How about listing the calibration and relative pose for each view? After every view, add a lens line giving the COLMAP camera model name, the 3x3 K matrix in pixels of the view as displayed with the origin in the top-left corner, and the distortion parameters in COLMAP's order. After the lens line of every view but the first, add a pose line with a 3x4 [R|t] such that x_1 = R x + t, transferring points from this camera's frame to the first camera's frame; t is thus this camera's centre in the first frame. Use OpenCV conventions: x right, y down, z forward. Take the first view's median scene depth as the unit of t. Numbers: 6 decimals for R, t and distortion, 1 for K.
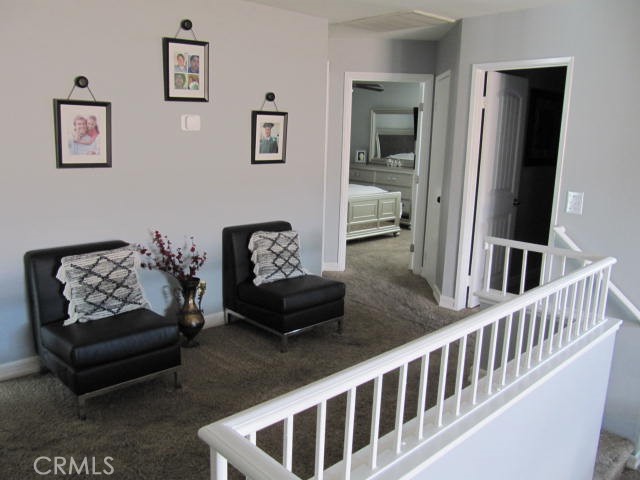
lens RADIAL K [[530.6, 0, 319.8], [0, 530.6, 242.1], [0, 0, 1]] dist [-0.062650, 0.036351]
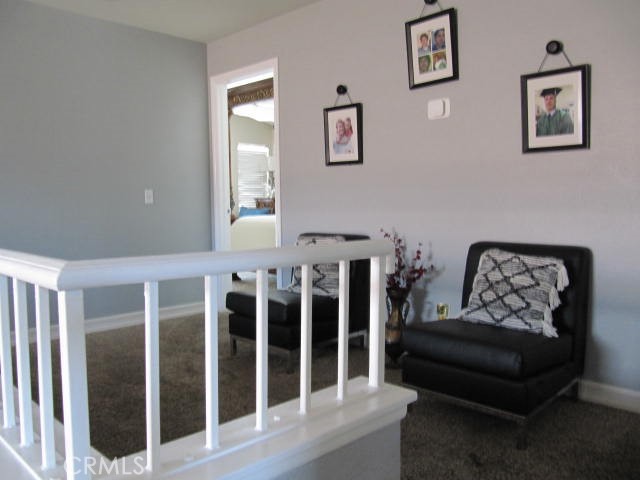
lens RADIAL K [[530.6, 0, 319.9], [0, 530.6, 235.2], [0, 0, 1]] dist [-0.062650, 0.036351]
pose [[0.036806, 0.046619, -0.998234, 0.563291], [-0.180221, 0.982843, 0.039255, -0.024067], [0.982937, 0.178458, 0.044576, 0.757830]]
